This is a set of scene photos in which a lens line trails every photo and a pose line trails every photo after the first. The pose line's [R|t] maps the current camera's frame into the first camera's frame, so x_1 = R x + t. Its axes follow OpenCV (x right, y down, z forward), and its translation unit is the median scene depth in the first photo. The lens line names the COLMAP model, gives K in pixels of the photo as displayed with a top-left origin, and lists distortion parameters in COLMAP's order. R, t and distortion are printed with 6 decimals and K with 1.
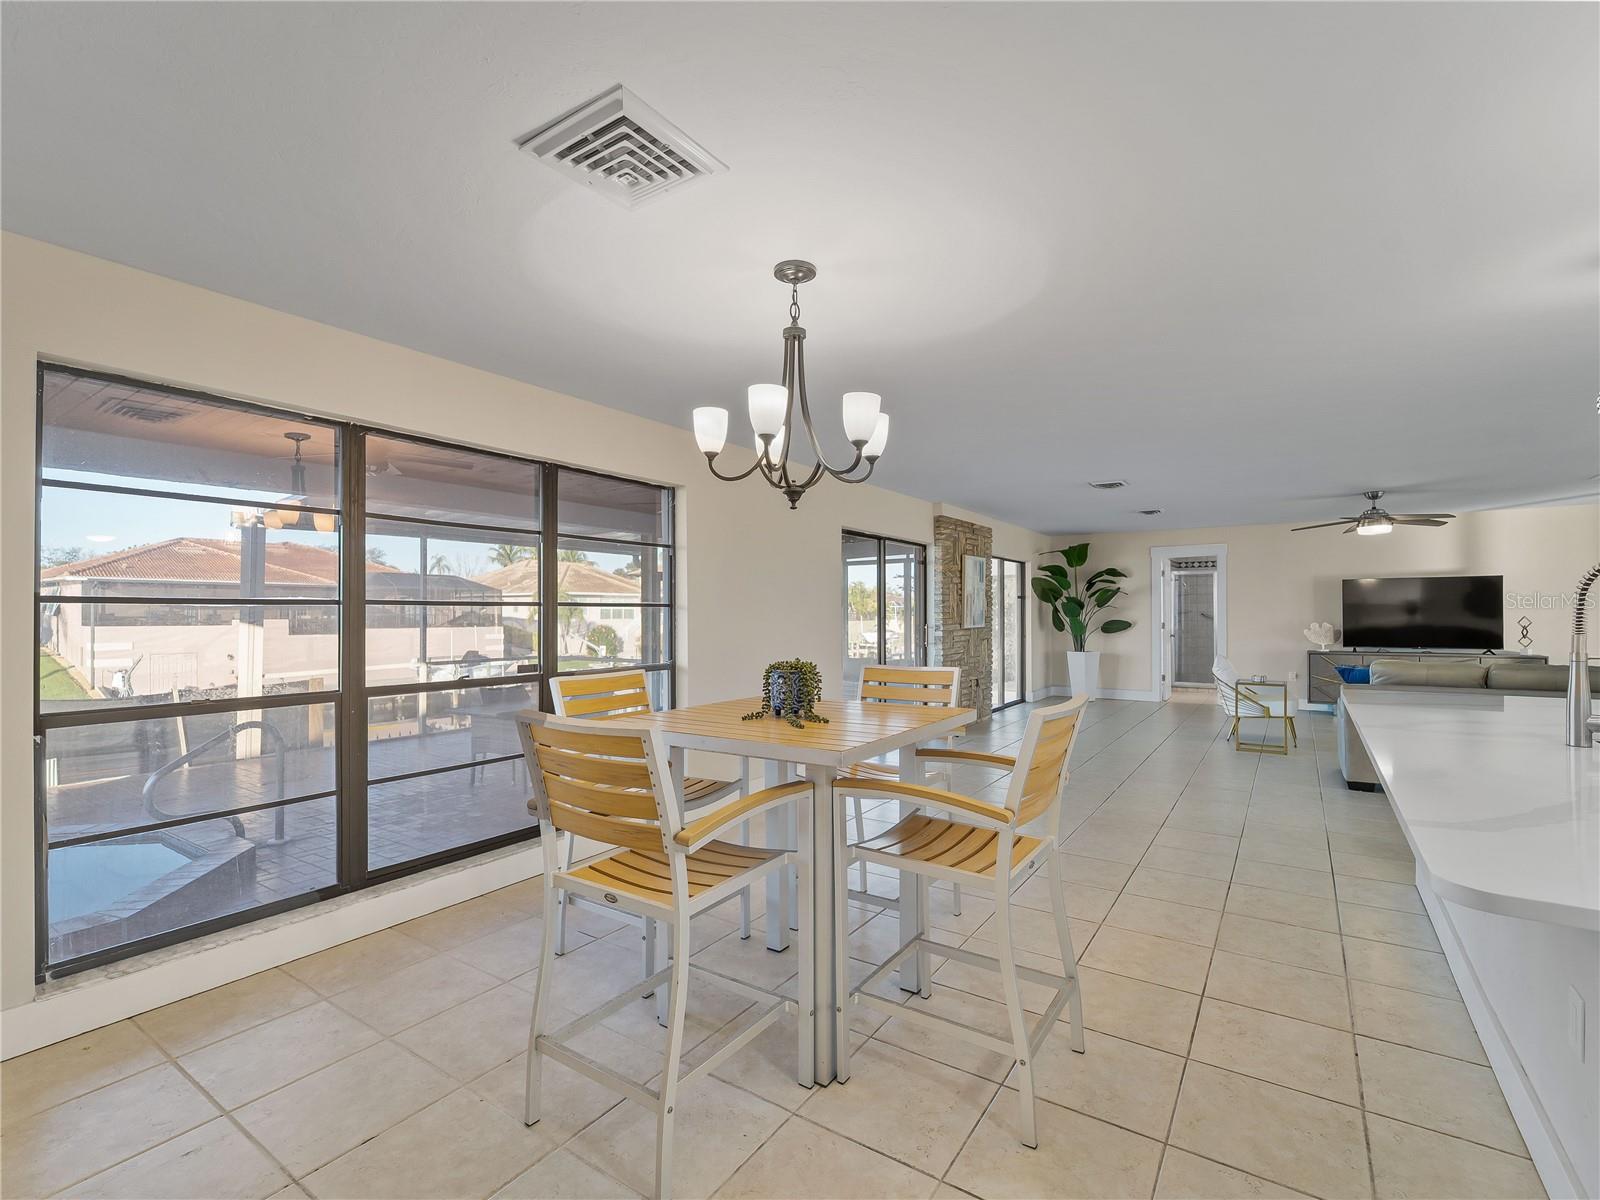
lens RADIAL K [[733.5, 0, 806.6], [0, 733.5, 611.7], [0, 0, 1]] dist [0.002599, -0.002920]
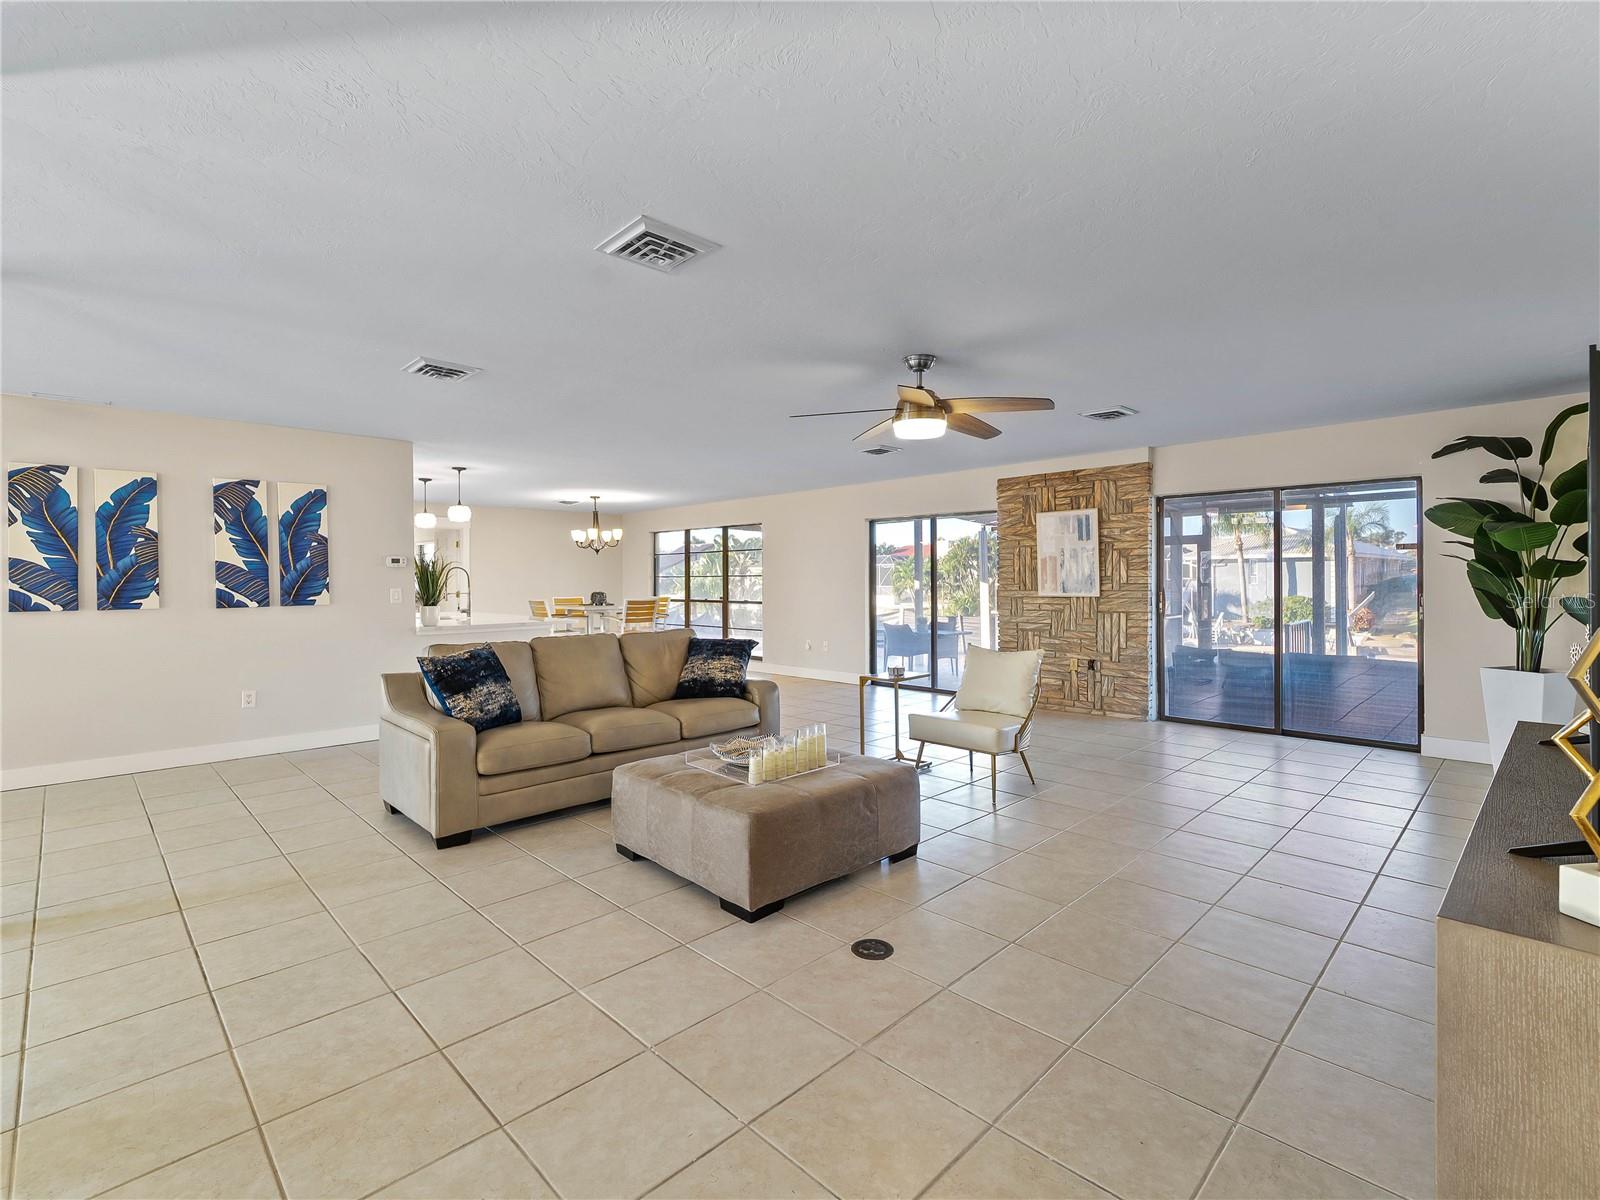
lens RADIAL K [[733.5, 0, 795.2], [0, 733.5, 585.5], [0, 0, 1]] dist [0.002599, -0.002920]
pose [[-0.220190, 0.019783, -0.975256, 2.016707], [0.008914, 0.999793, 0.018268, -0.015512], [0.975416, -0.004671, -0.220321, 1.584470]]
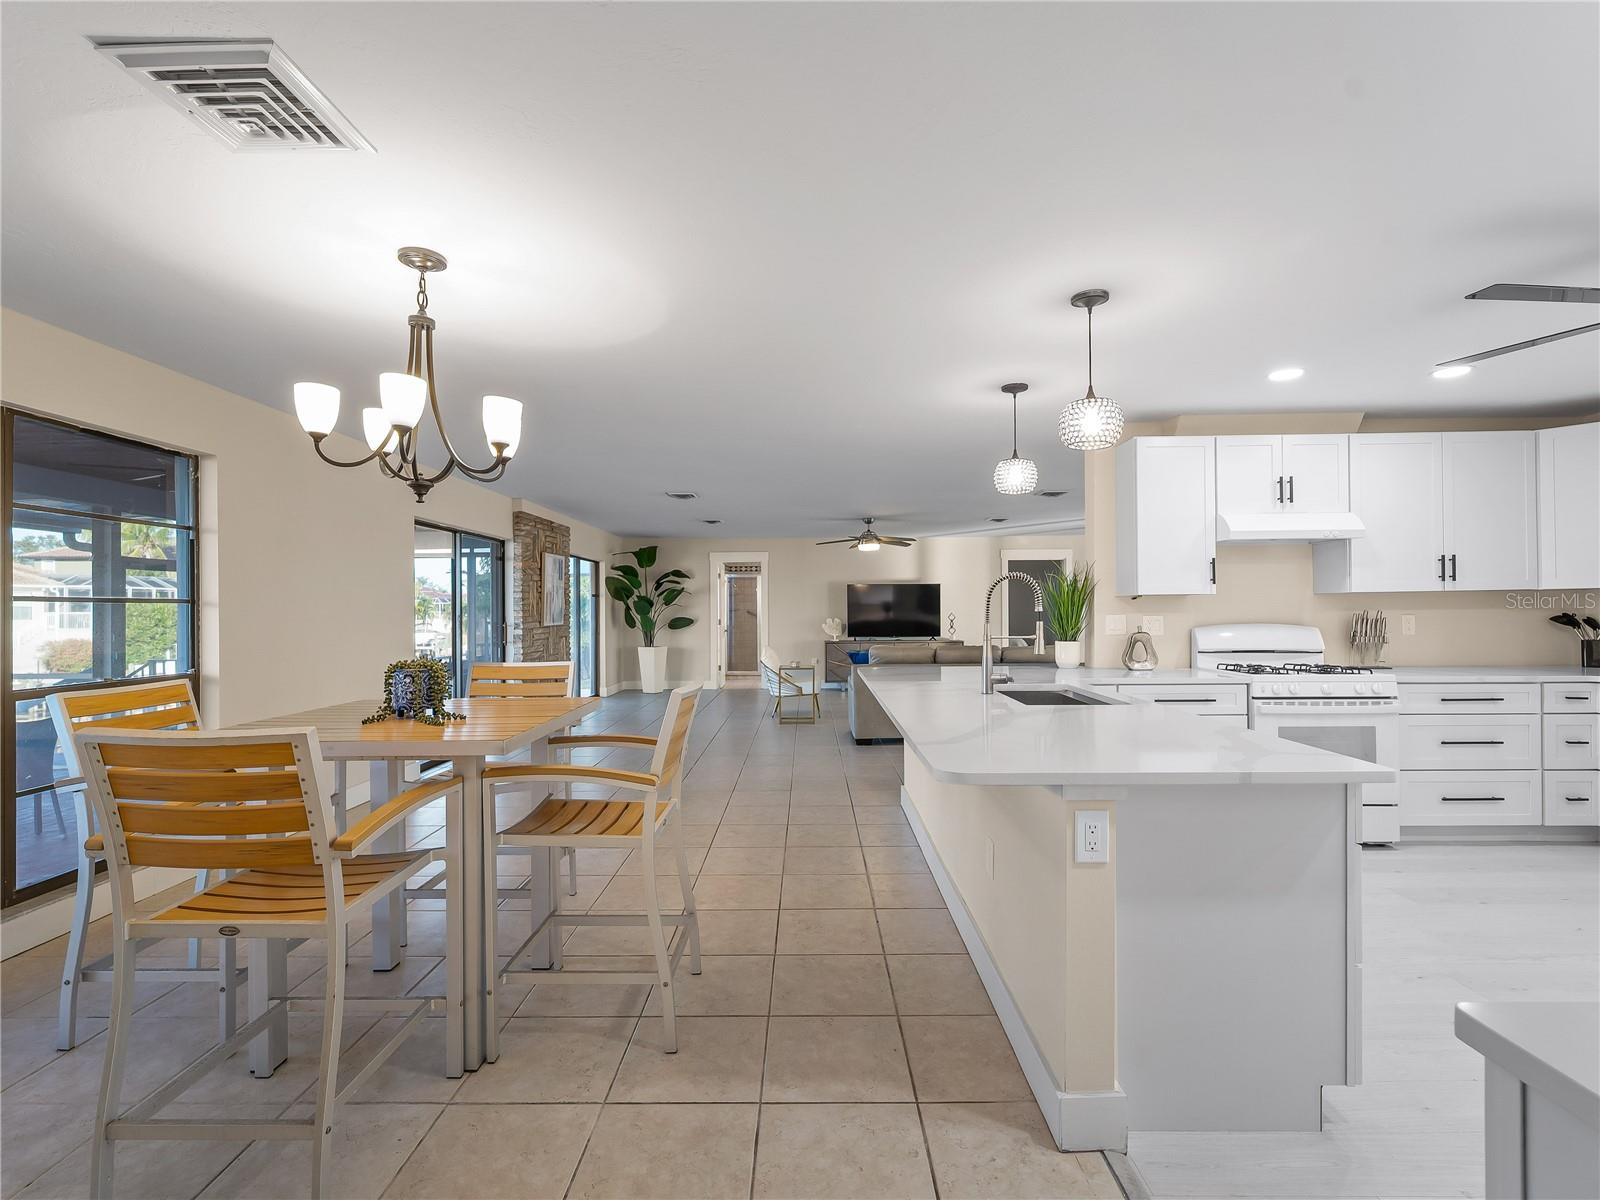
lens RADIAL K [[733.5, 0, 806.1], [0, 733.5, 609.0], [0, 0, 1]] dist [0.002599, -0.002920]
pose [[0.833651, 0.000044, 0.552291, -0.067413], [0.000764, 0.999999, -0.001234, 0.001186], [-0.552291, 0.001451, 0.833650, -0.047883]]
